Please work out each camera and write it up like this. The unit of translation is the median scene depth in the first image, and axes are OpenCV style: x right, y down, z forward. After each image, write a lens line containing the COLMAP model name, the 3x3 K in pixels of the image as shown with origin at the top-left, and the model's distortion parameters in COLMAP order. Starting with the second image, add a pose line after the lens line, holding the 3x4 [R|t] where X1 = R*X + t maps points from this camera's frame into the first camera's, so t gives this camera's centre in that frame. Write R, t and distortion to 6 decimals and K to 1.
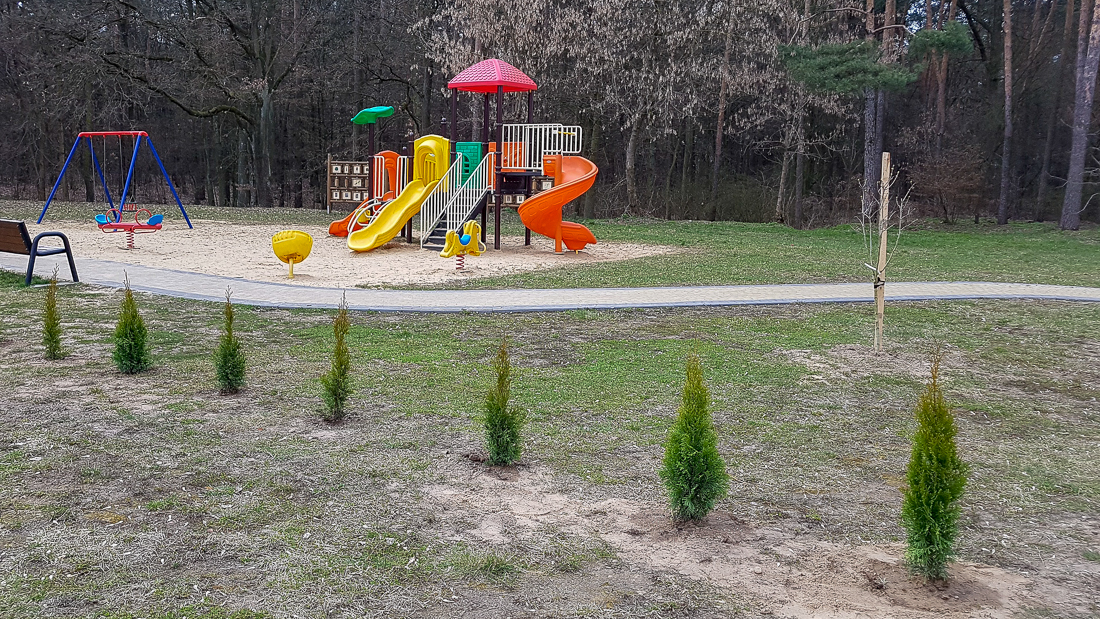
lens RADIAL K [[1017.2, 0, 554.5], [0, 1017.2, 269.6], [0, 0, 1]] dist [-0.257928, 0.726984]
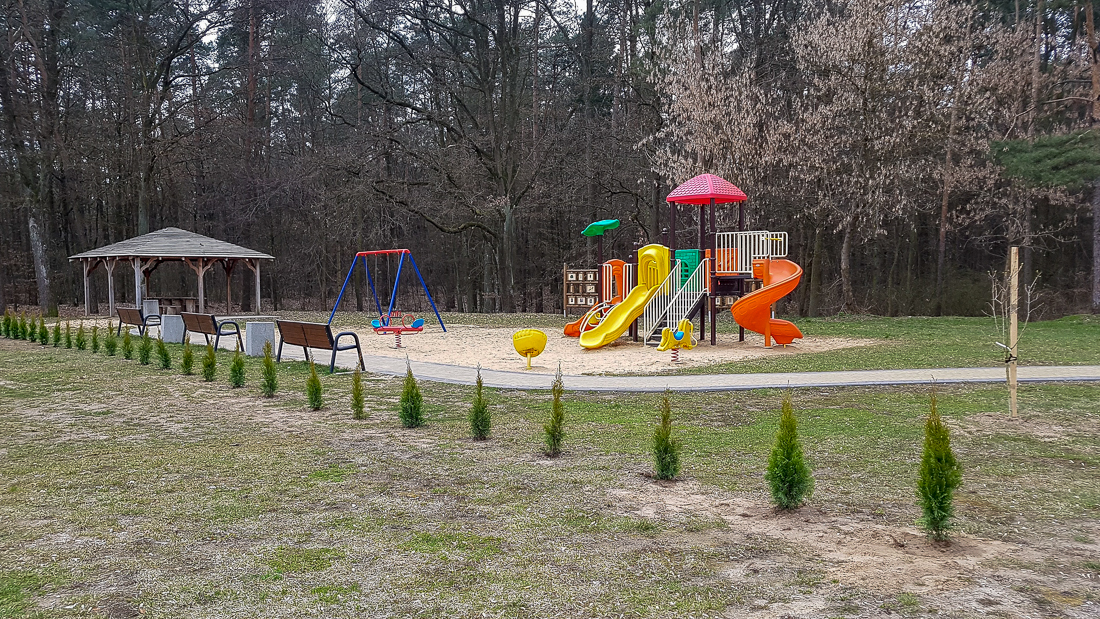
lens RADIAL K [[1017.2, 0, 554.5], [0, 1017.2, 269.6], [0, 0, 1]] dist [-0.257928, 0.726984]
pose [[0.971702, -0.033266, -0.233857, 0.035518], [0.008849, 0.994465, -0.104695, 0.011741], [0.236046, 0.099663, 0.966618, -0.114130]]
